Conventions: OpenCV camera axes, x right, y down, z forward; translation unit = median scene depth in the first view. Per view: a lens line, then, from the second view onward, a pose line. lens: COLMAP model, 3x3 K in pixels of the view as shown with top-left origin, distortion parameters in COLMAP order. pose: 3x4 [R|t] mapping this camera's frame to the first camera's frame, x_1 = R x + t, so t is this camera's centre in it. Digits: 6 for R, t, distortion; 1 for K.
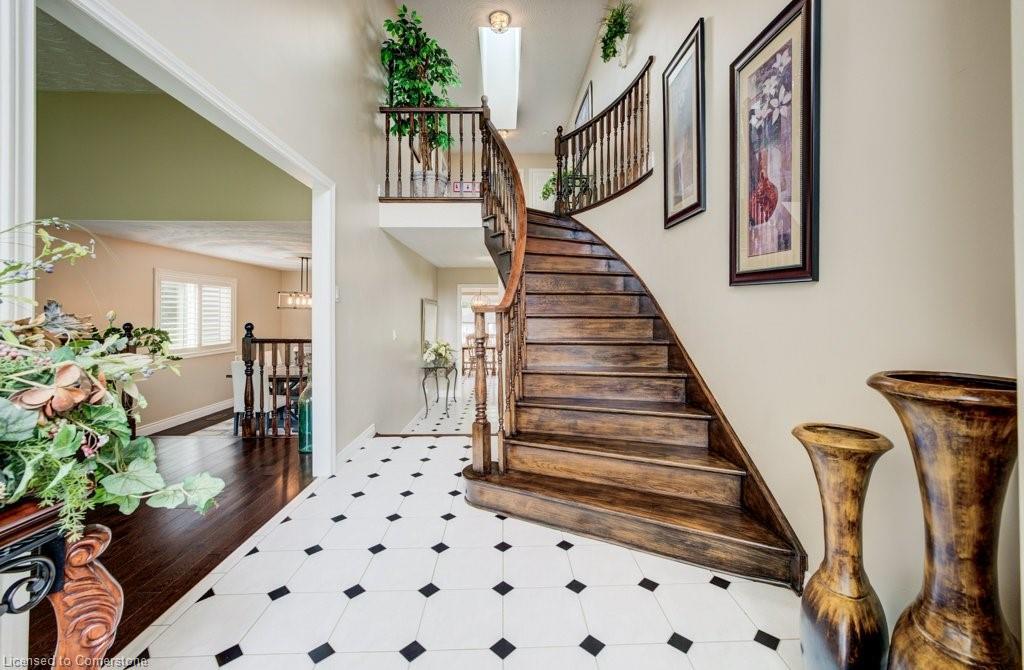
lens RADIAL K [[405.3, 0, 512.3], [0, 405.3, 312.4], [0, 0, 1]] dist [0.001391, 0.000540]
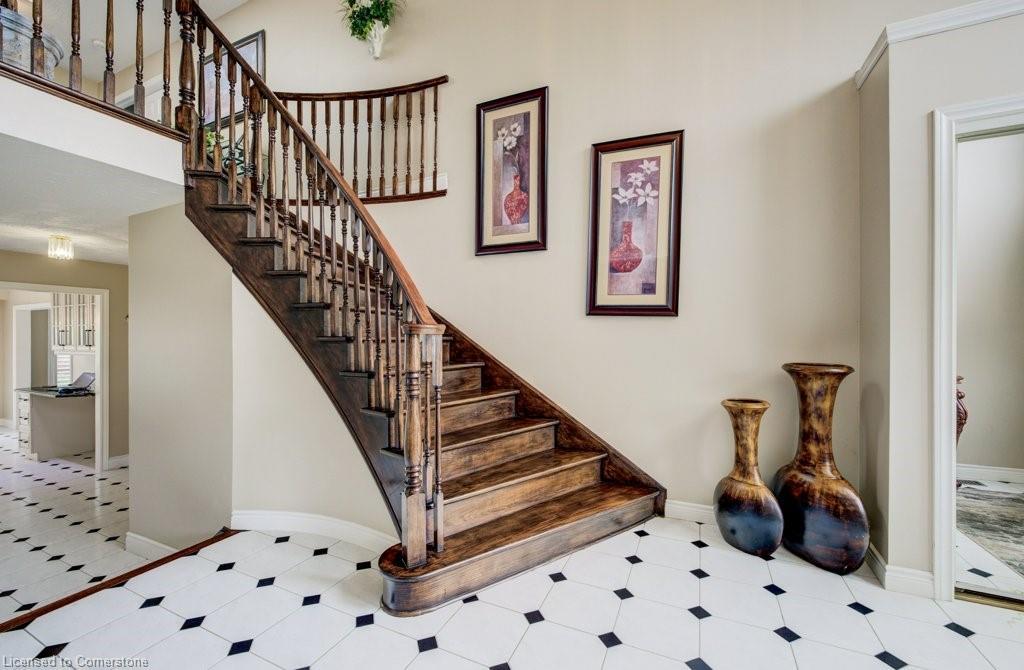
lens RADIAL K [[413.5, 0, 509.7], [0, 413.5, 340.4], [0, 0, 1]] dist [0.000095, 0.000293]
pose [[0.453276, -0.006938, 0.891343, -0.768865], [-0.000720, 0.999967, 0.008150, 0.004225], [-0.891370, -0.004336, 0.453256, 0.639454]]
